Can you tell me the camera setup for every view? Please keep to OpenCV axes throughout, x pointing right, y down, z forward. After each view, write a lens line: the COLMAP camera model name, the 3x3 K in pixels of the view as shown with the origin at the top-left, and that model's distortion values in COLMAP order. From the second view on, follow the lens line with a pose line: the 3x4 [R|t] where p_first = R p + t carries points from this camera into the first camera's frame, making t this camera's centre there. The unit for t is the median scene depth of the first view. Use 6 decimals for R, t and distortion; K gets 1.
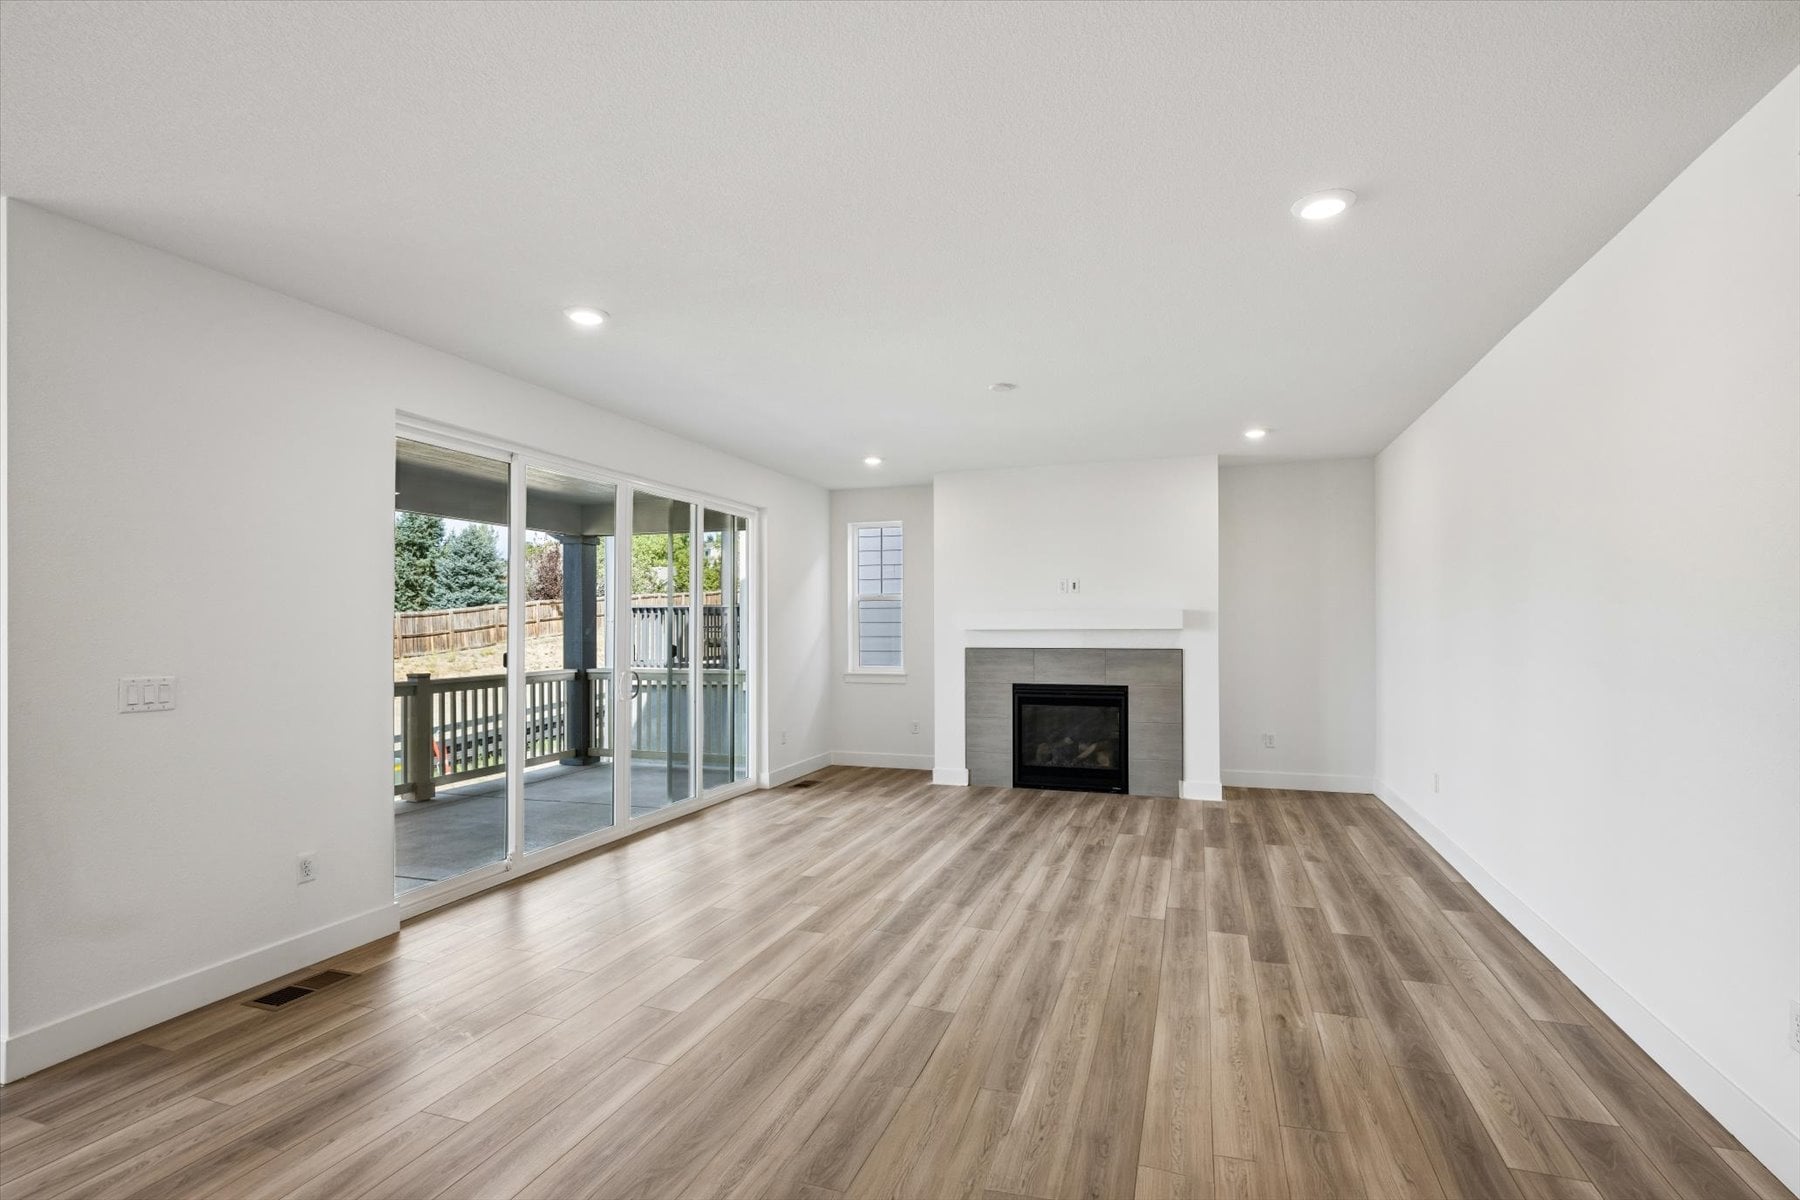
lens RADIAL K [[844.4, 0, 907.8], [0, 844.4, 616.4], [0, 0, 1]] dist [0.004691, -0.000671]
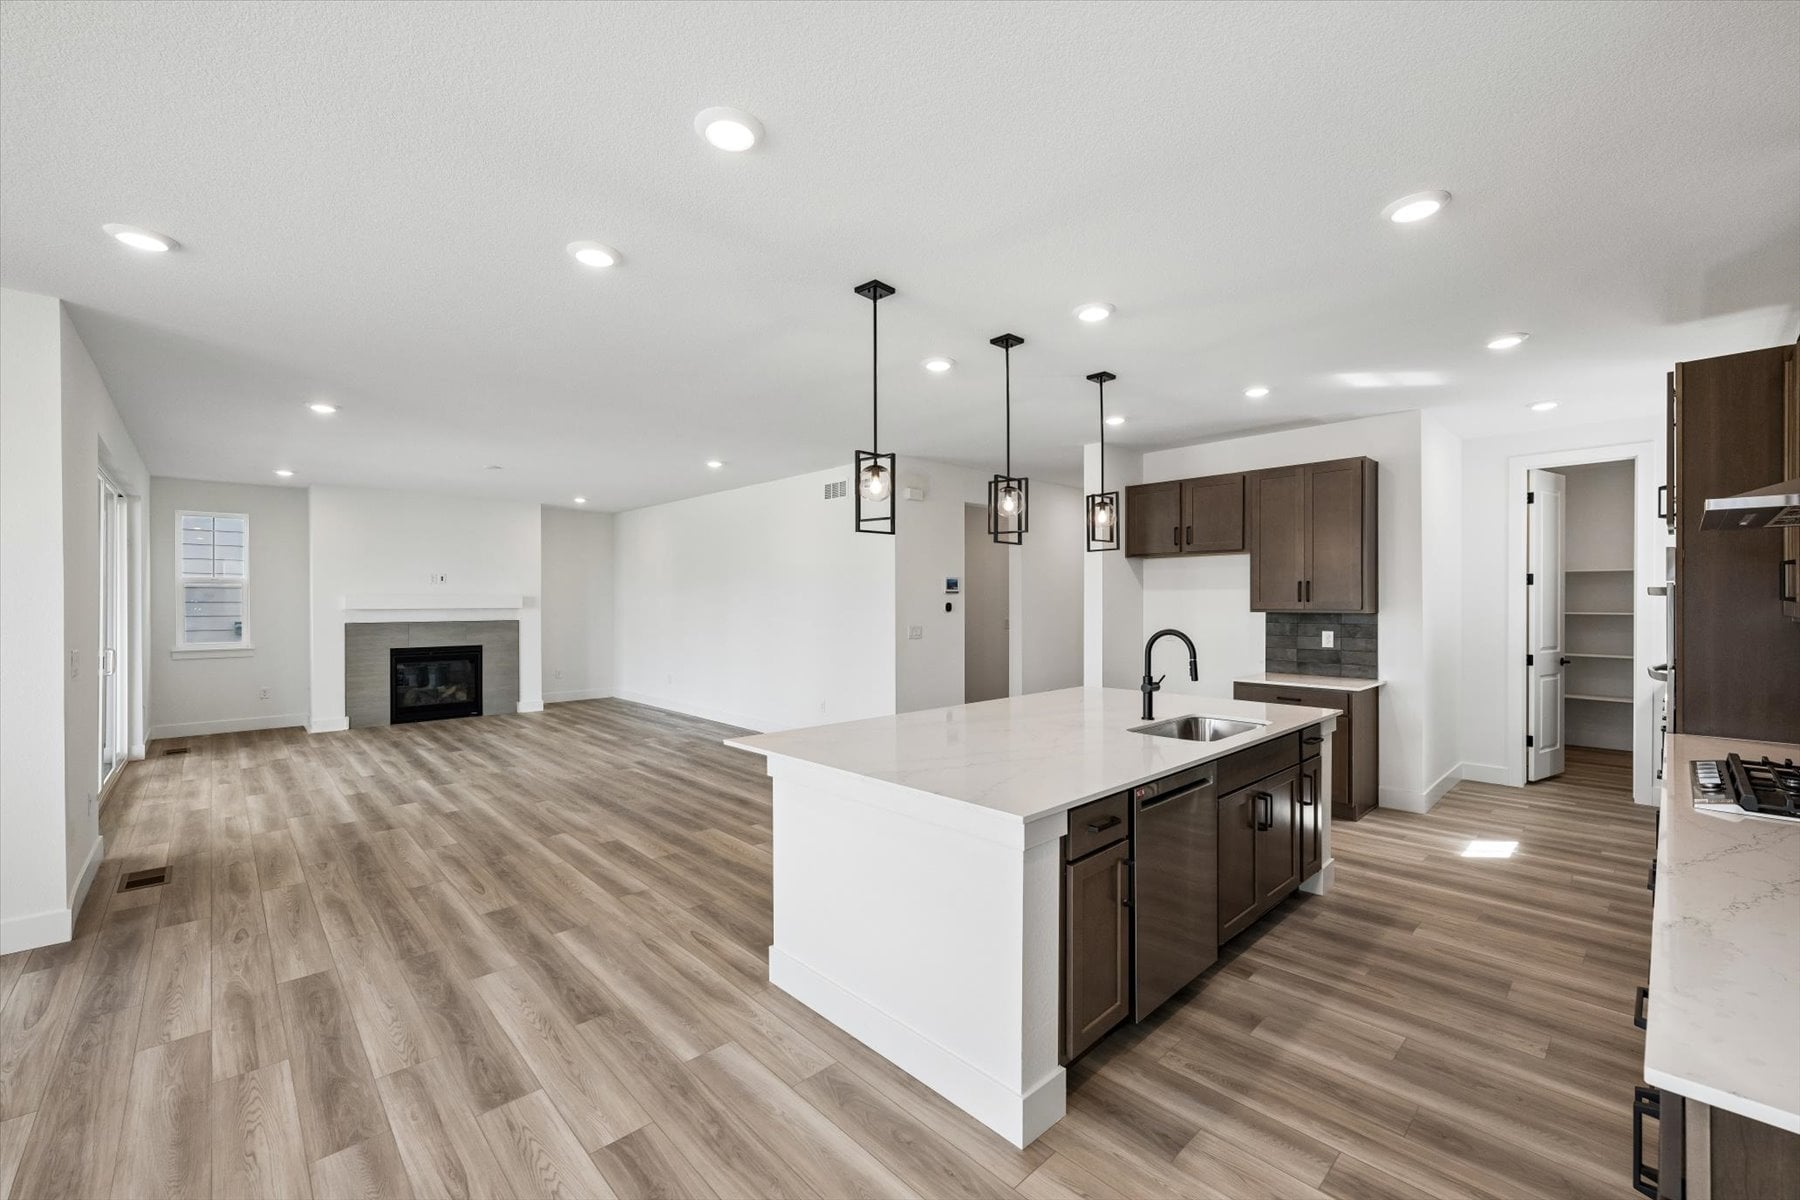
lens RADIAL K [[720.6, 0, 902.5], [0, 720.6, 605.5], [0, 0, 1]] dist [0.005509, -0.000554]
pose [[0.463179, -0.003369, 0.886258, -0.548277], [-0.009501, 0.999916, 0.008766, -0.008372], [-0.886214, -0.012480, 0.463108, -0.279471]]
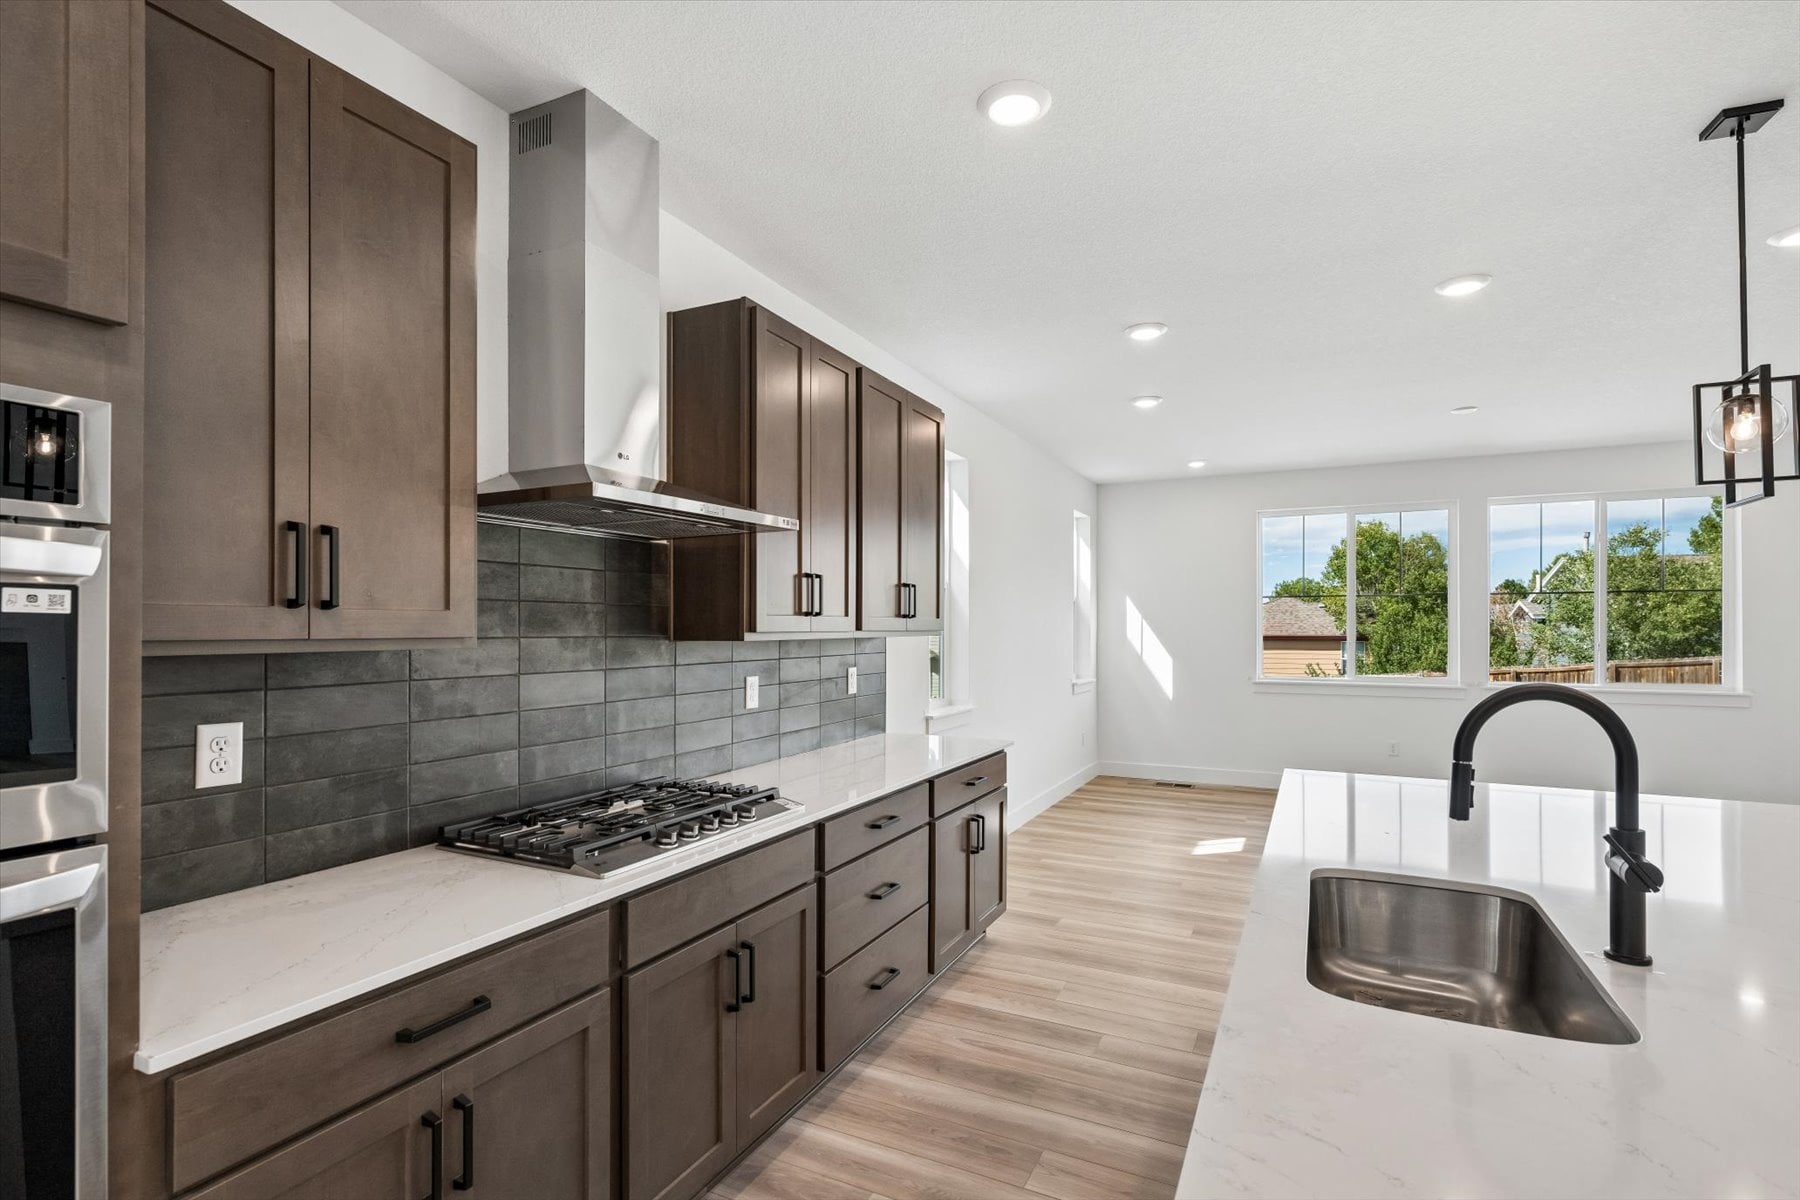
lens RADIAL K [[844.4, 0, 902.6], [0, 844.4, 624.2], [0, 0, 1]] dist [0.004691, -0.000671]
pose [[-0.129137, -0.000079, -0.991627, 0.170374], [0.012653, 0.999918, -0.001728, -0.005422], [0.991546, -0.012770, -0.129126, -0.335622]]
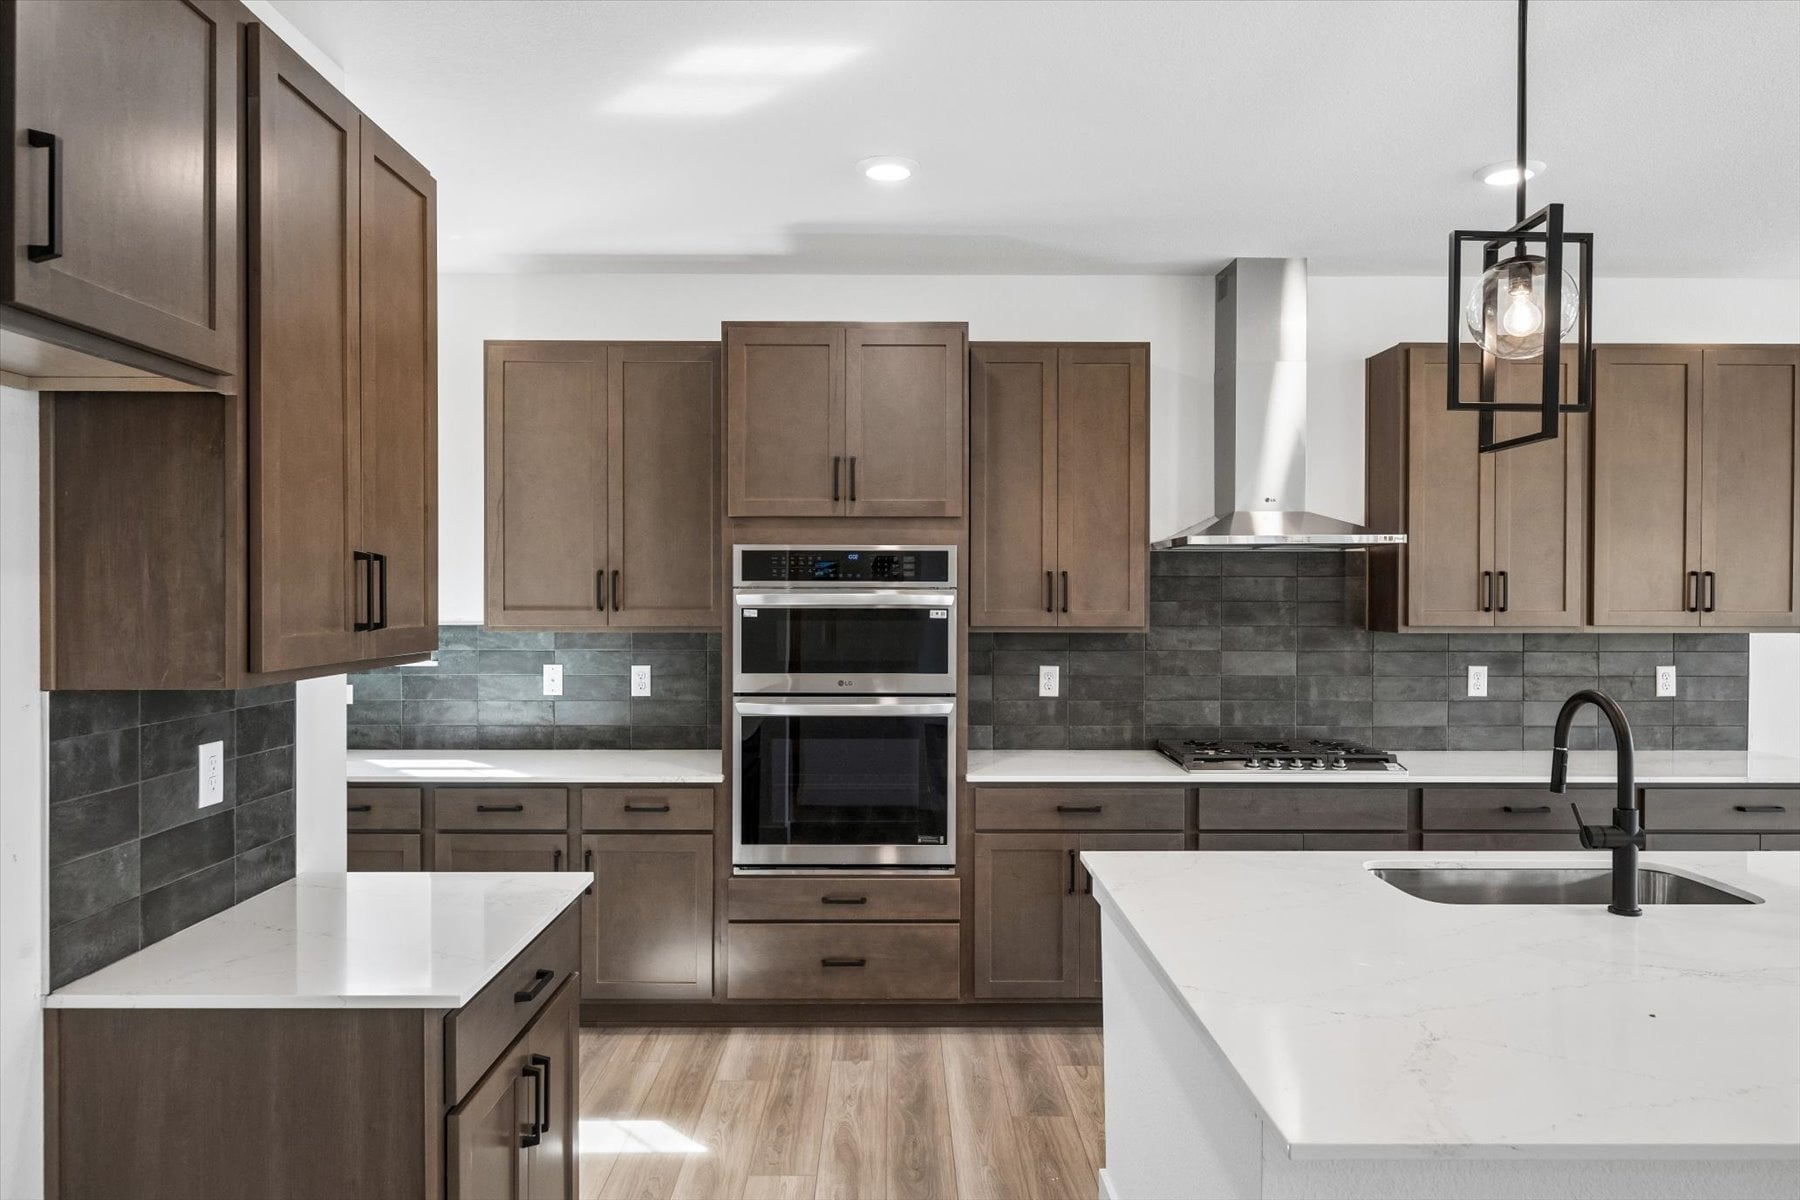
lens RADIAL K [[1186.6, 0, 901.4], [0, 1186.6, 603.0], [0, 0, 1]] dist [-0.005356, 0.002013]
pose [[-0.942011, 0.004082, -0.335557, 0.263925], [0.004630, 0.999989, -0.000831, -0.015946], [0.335550, -0.002337, -0.942019, 0.044239]]
